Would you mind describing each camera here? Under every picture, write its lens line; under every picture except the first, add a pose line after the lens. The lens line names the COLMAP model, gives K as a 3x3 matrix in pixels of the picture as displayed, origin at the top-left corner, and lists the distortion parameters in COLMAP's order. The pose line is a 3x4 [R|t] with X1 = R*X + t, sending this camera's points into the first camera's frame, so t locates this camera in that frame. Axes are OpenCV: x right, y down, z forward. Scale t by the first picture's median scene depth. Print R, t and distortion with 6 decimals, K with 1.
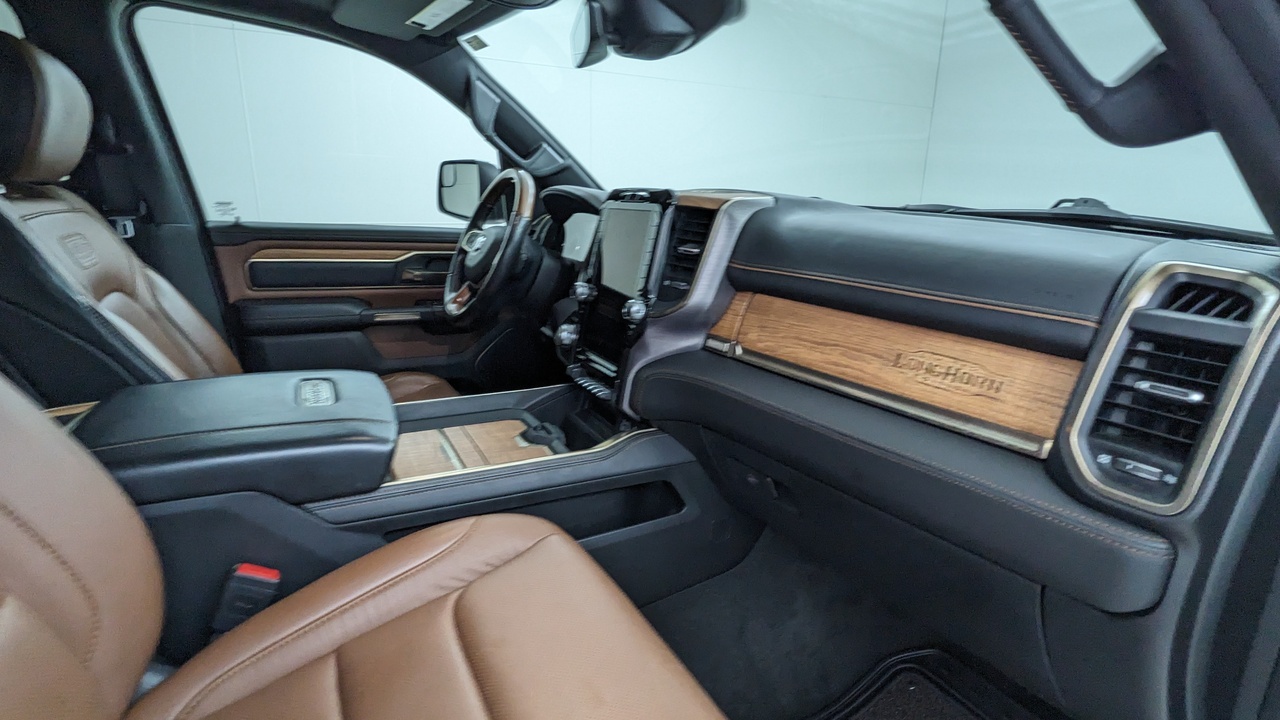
lens RADIAL K [[618.1, 0, 641.4], [0, 618.1, 363.7], [0, 0, 1]] dist [0.002950, -0.000815]
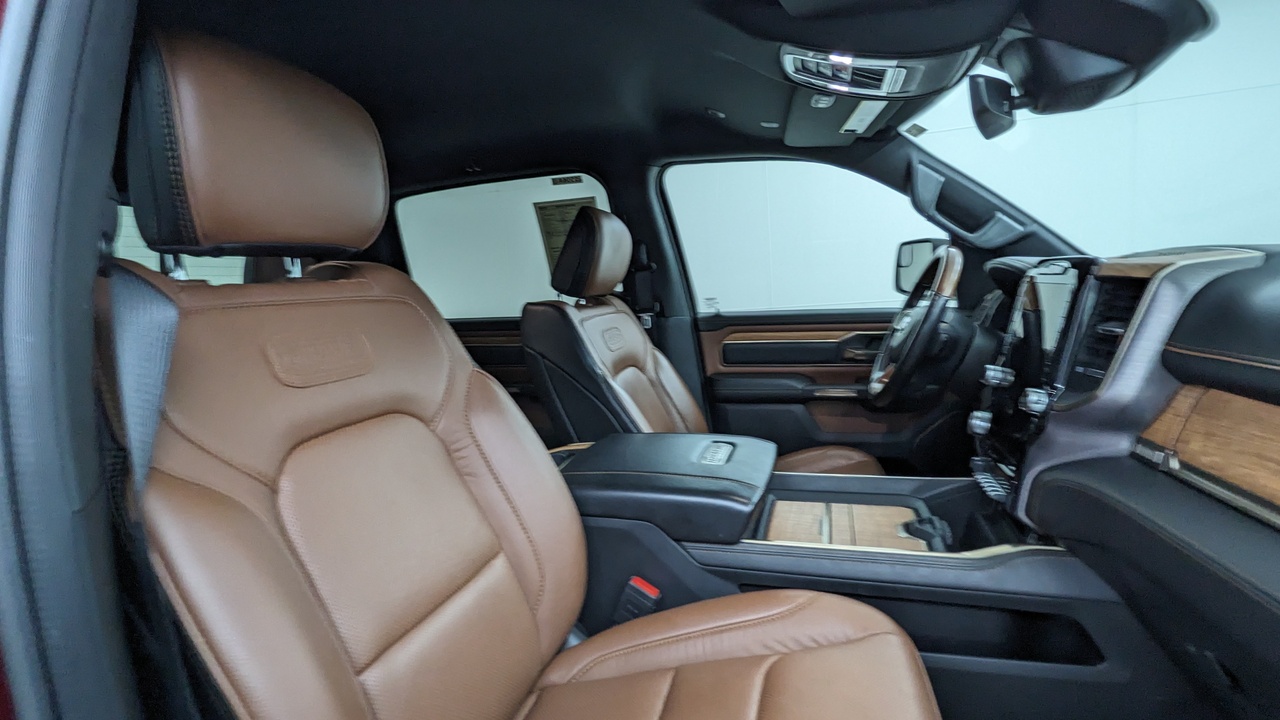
lens RADIAL K [[618.1, 0, 641.4], [0, 618.1, 363.7], [0, 0, 1]] dist [0.002950, -0.000815]
pose [[0.709442, 0.014912, -0.704606, 0.189248], [-0.098028, 0.992146, -0.077703, -0.016603], [0.697913, 0.124197, 0.705332, 0.015136]]
